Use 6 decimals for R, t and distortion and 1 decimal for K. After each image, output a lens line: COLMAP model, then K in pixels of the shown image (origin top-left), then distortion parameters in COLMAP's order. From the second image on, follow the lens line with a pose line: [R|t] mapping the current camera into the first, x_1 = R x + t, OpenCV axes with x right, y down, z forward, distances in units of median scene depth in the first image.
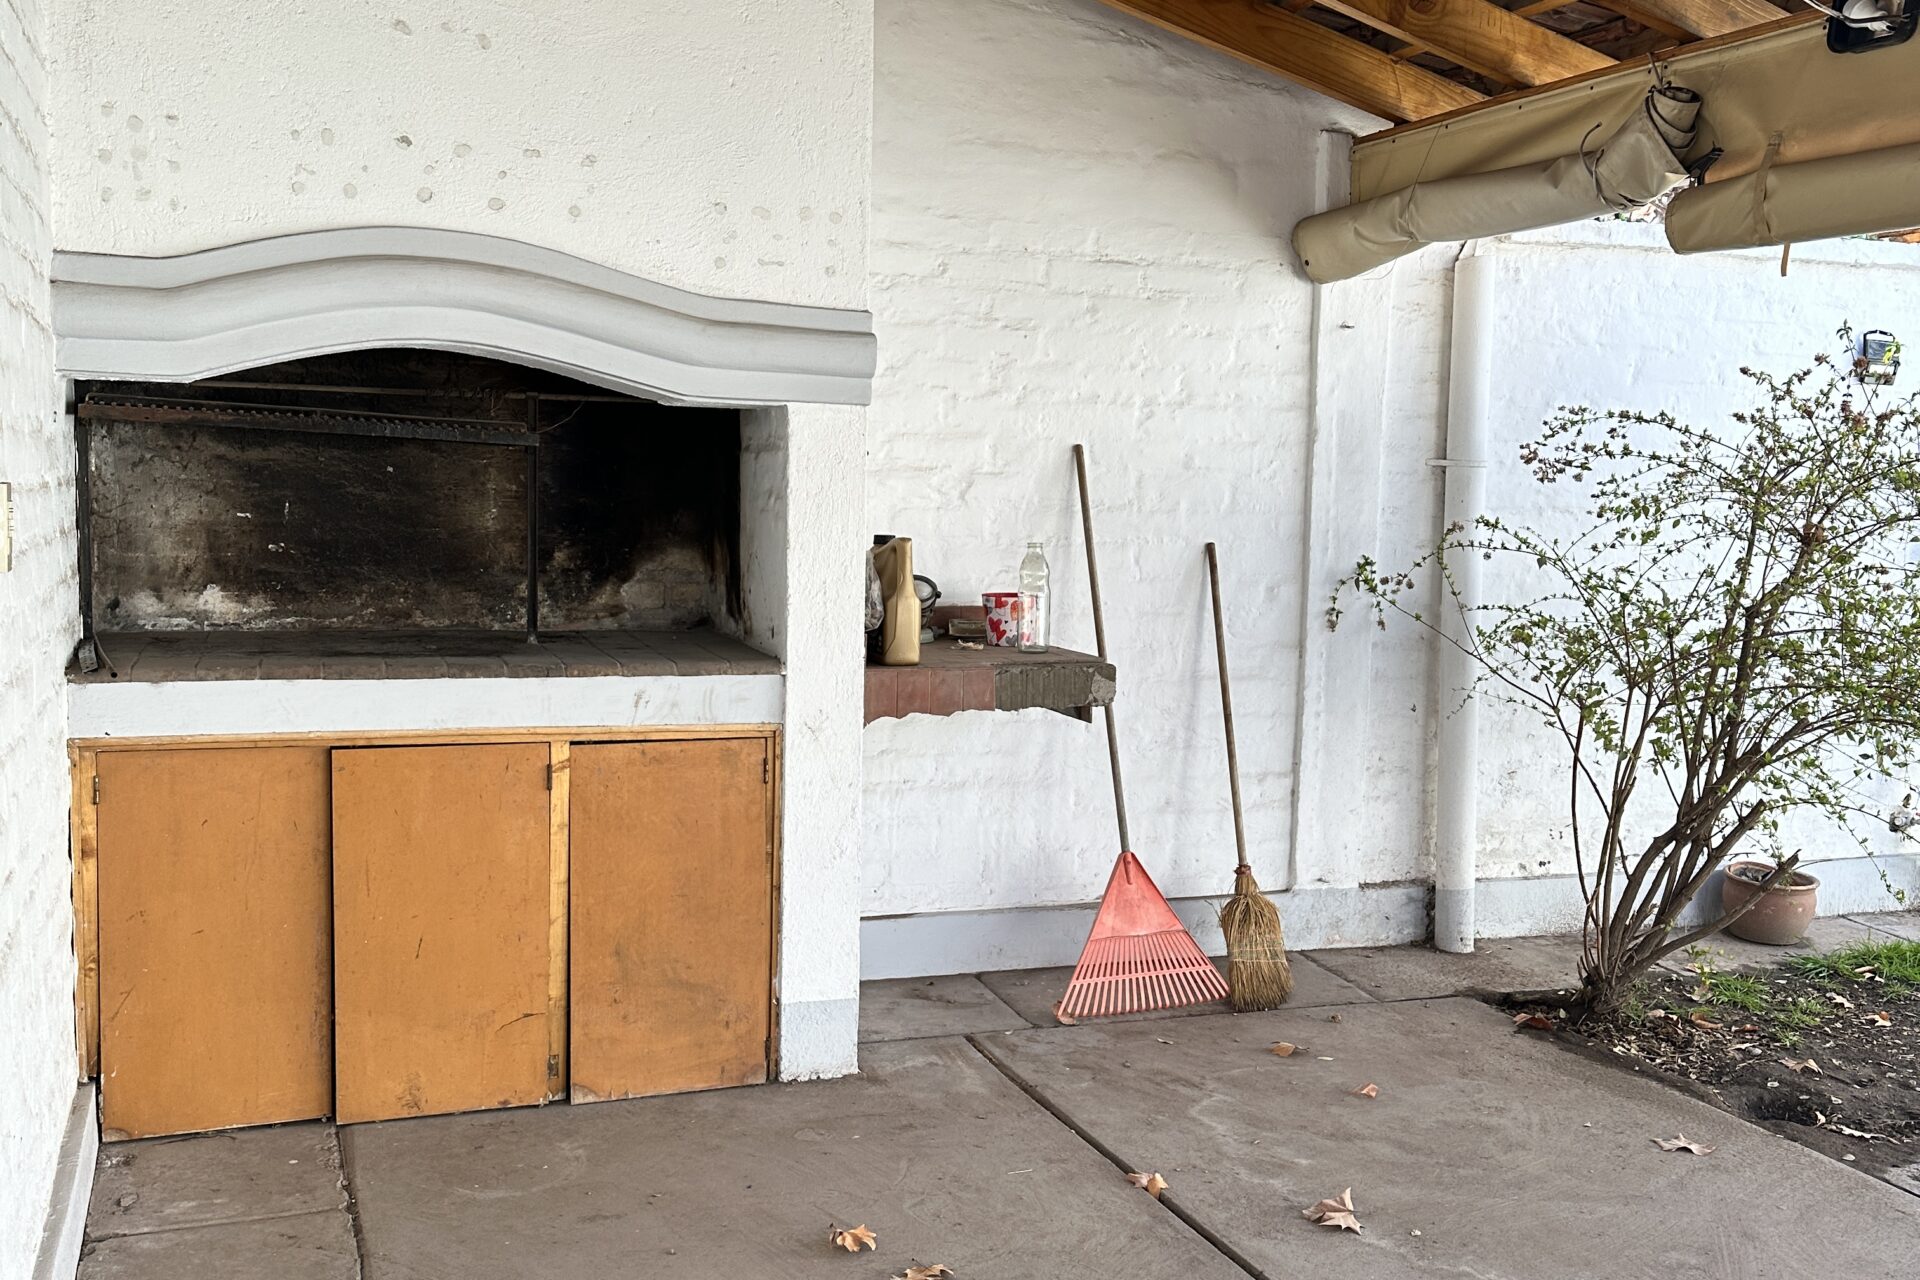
lens RADIAL K [[1800.9, 0, 958.5], [0, 1800.9, 657.9], [0, 0, 1]] dist [0.230078, -0.509035]
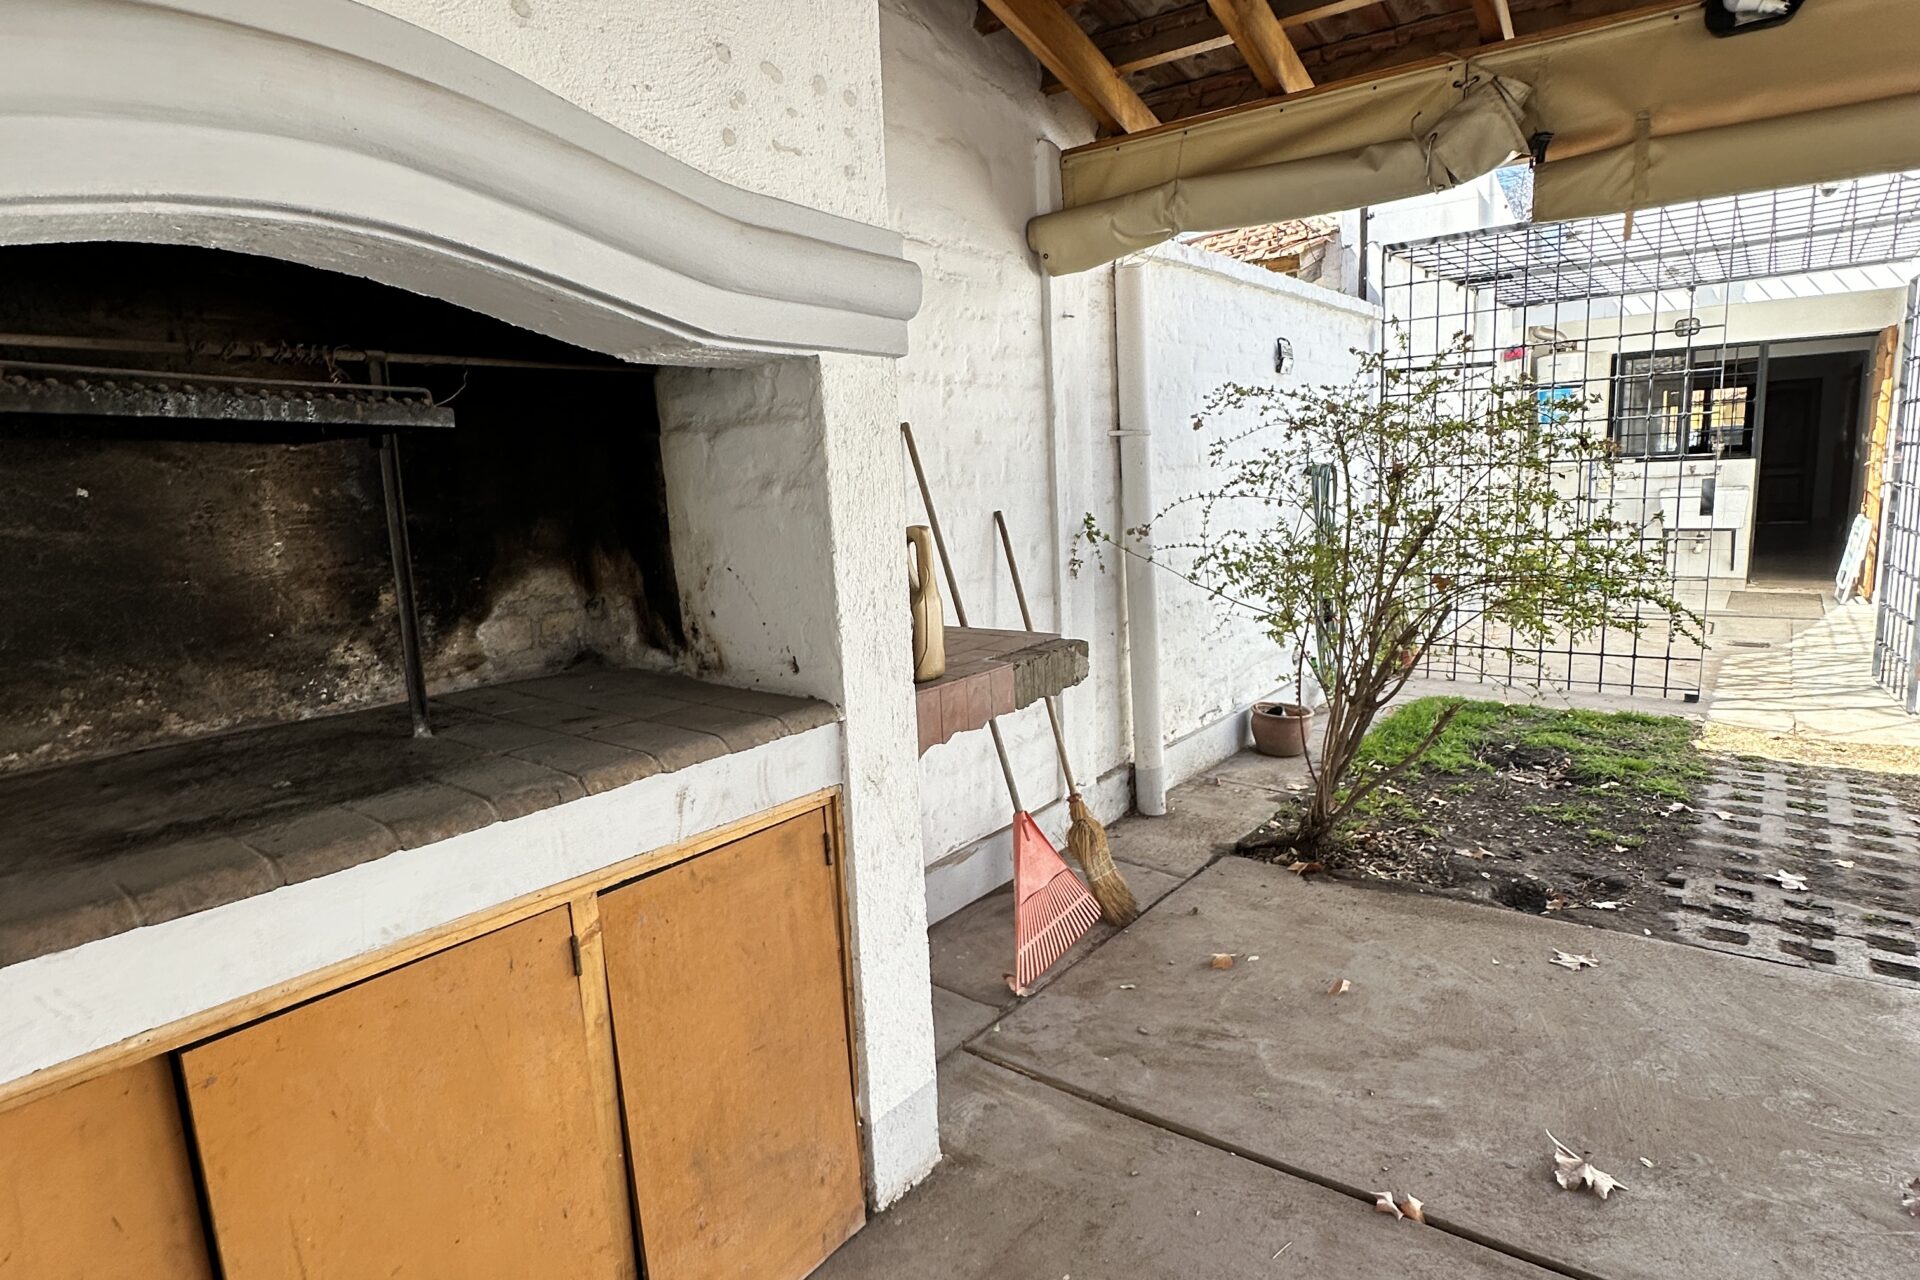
lens RADIAL K [[1026.6, 0, 960.0], [0, 1026.6, 640.0], [0, 0, 1]] dist [0.001316, -0.000966]
pose [[0.840586, -0.145595, 0.521745, -0.246306], [0.115296, 0.989219, 0.090291, -0.051333], [-0.529266, -0.015742, 0.848310, 0.551328]]
